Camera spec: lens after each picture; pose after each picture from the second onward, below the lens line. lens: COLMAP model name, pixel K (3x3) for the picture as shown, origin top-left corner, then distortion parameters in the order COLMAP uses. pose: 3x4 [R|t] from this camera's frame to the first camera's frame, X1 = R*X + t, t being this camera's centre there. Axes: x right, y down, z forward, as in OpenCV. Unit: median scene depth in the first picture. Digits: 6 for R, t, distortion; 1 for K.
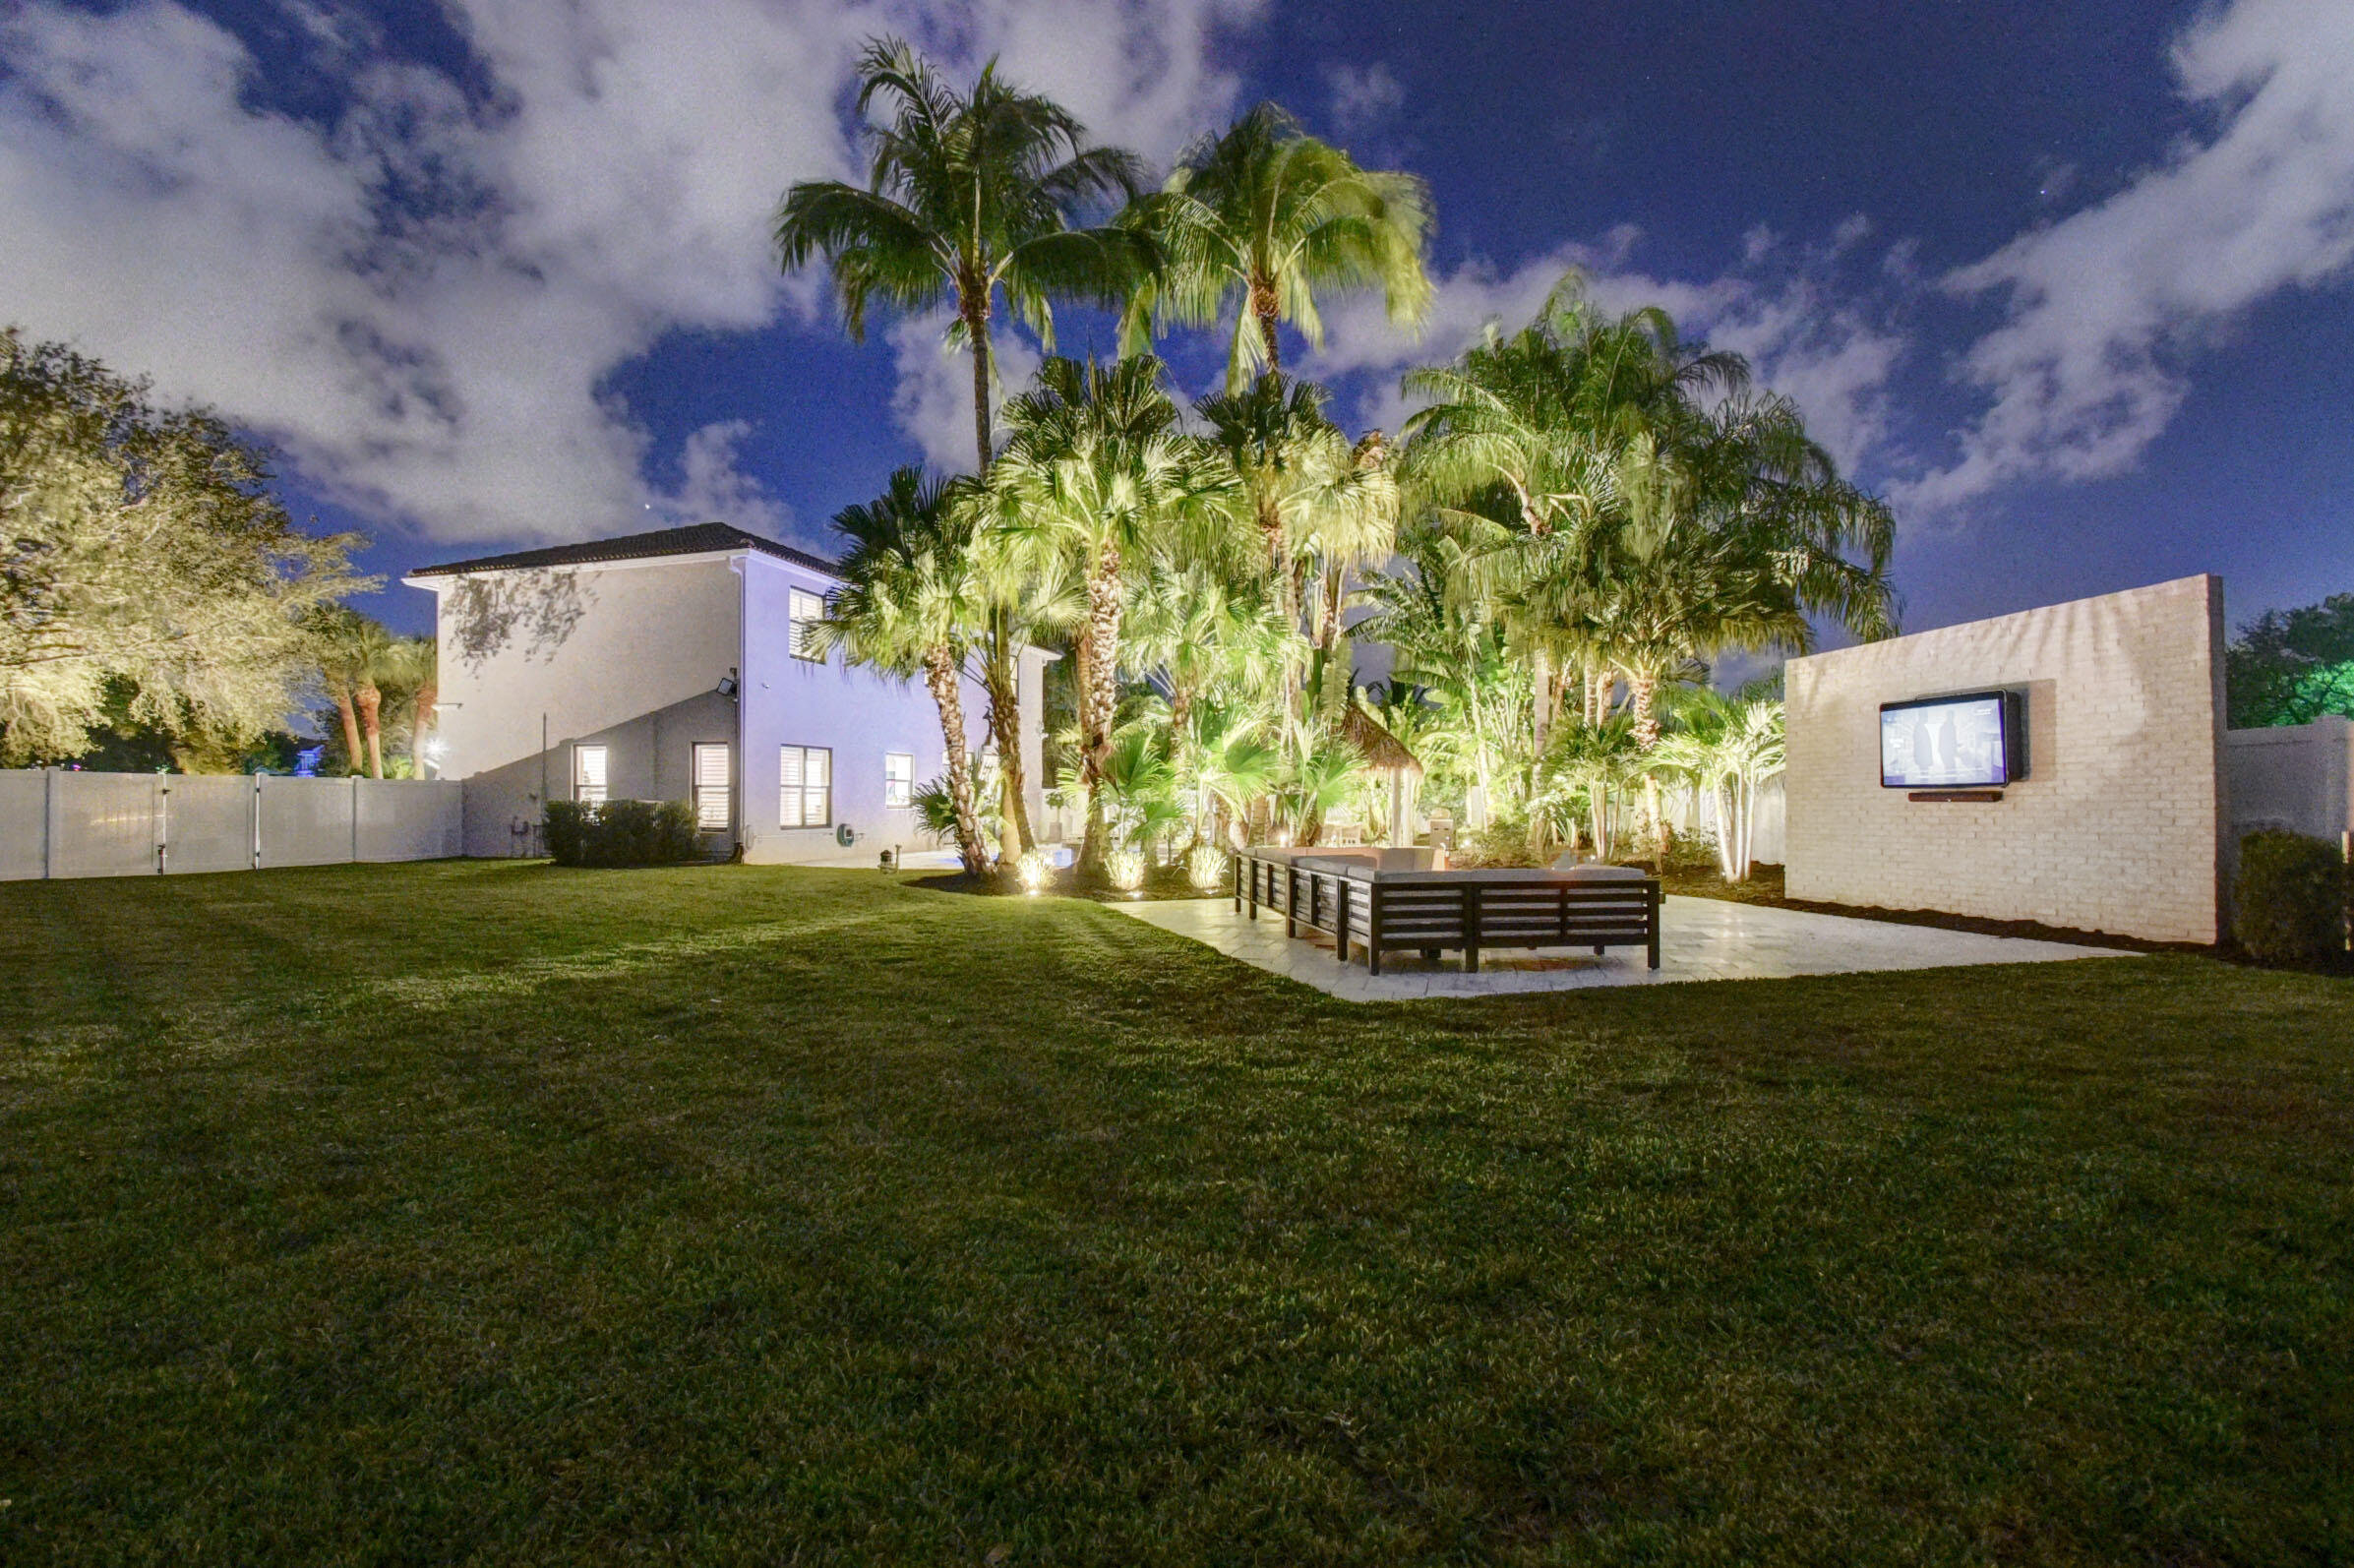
lens RADIAL K [[1034.7, 0, 1137.4], [0, 1034.7, 811.3], [0, 0, 1]] dist [0.016475, -0.018048]
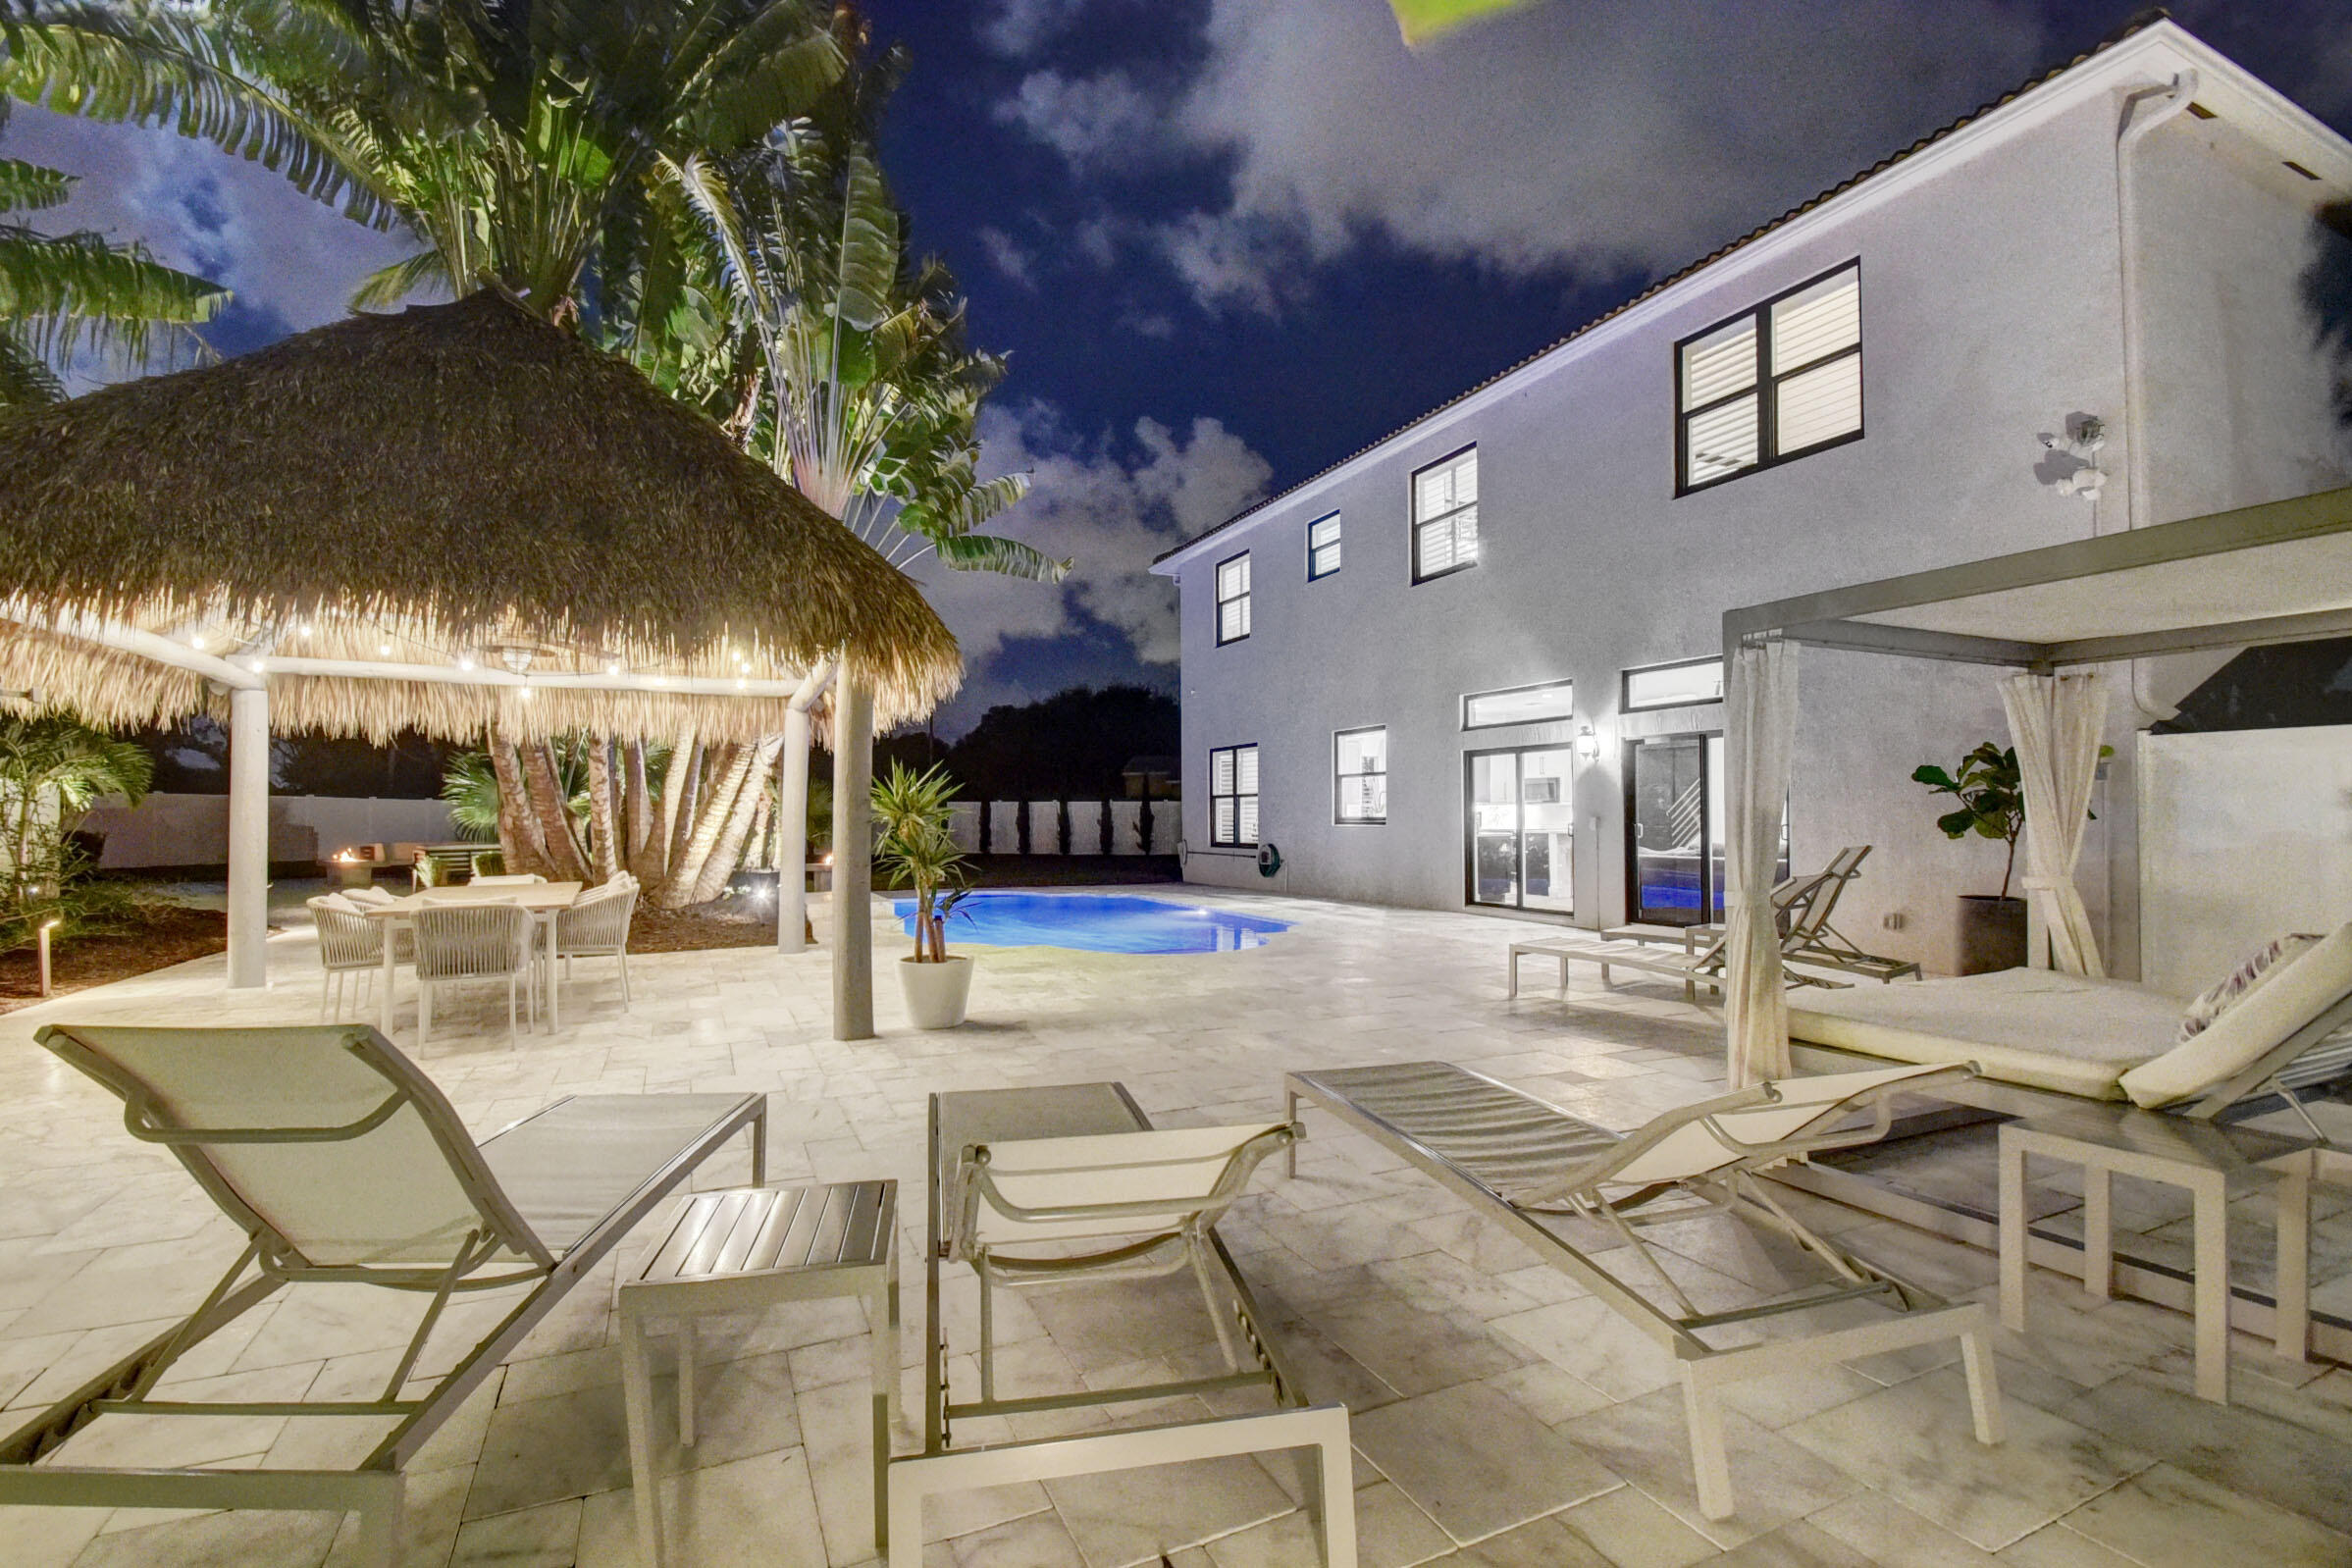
lens RADIAL K [[1033.8, 0, 1136.4], [0, 1033.8, 811.3], [0, 0, 1]] dist [0.016475, -0.018048]
pose [[-0.741058, -0.010944, -0.671352, 0.456464], [-0.008815, 0.999940, -0.006570, -0.008345], [0.671383, 0.001049, -0.741110, 2.481864]]
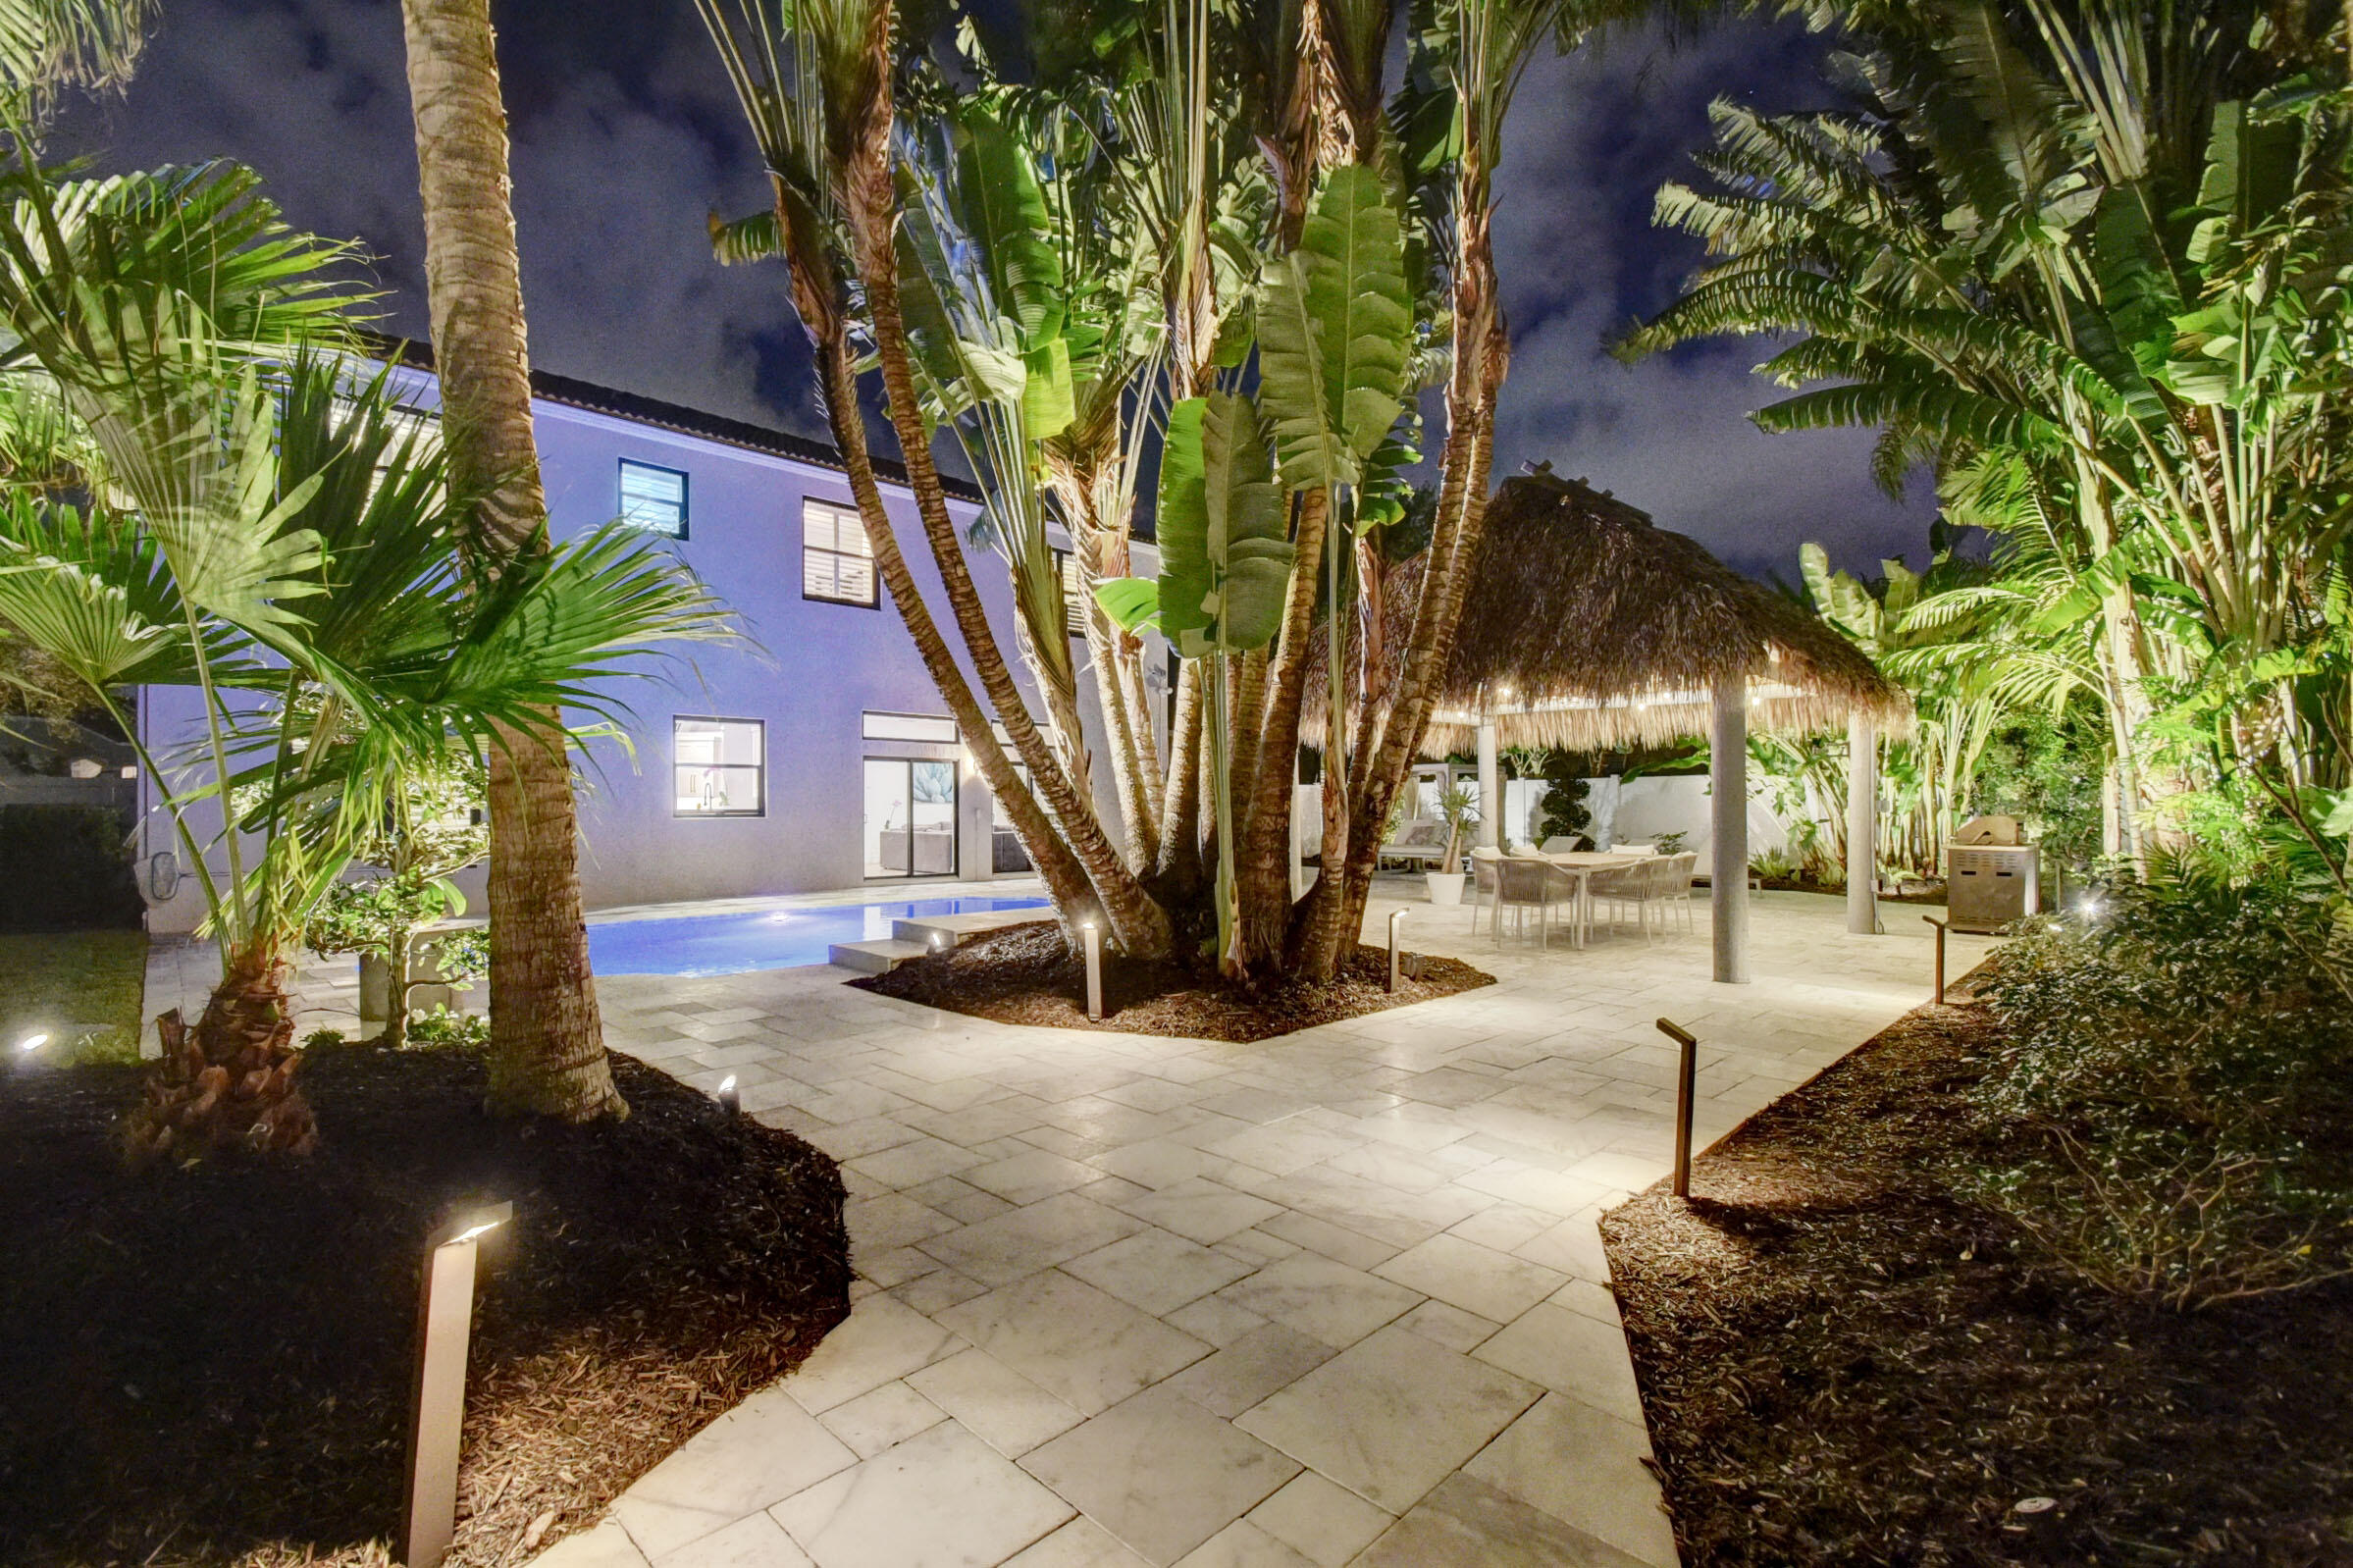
lens RADIAL K [[1034.3, 0, 1136.9], [0, 1034.3, 811.3], [0, 0, 1]] dist [0.016475, -0.018048]
pose [[0.885145, -0.003539, -0.465303, 0.415585], [0.001460, 0.999987, -0.004828, -0.004701], [0.465314, 0.003594, 0.885139, 1.137693]]
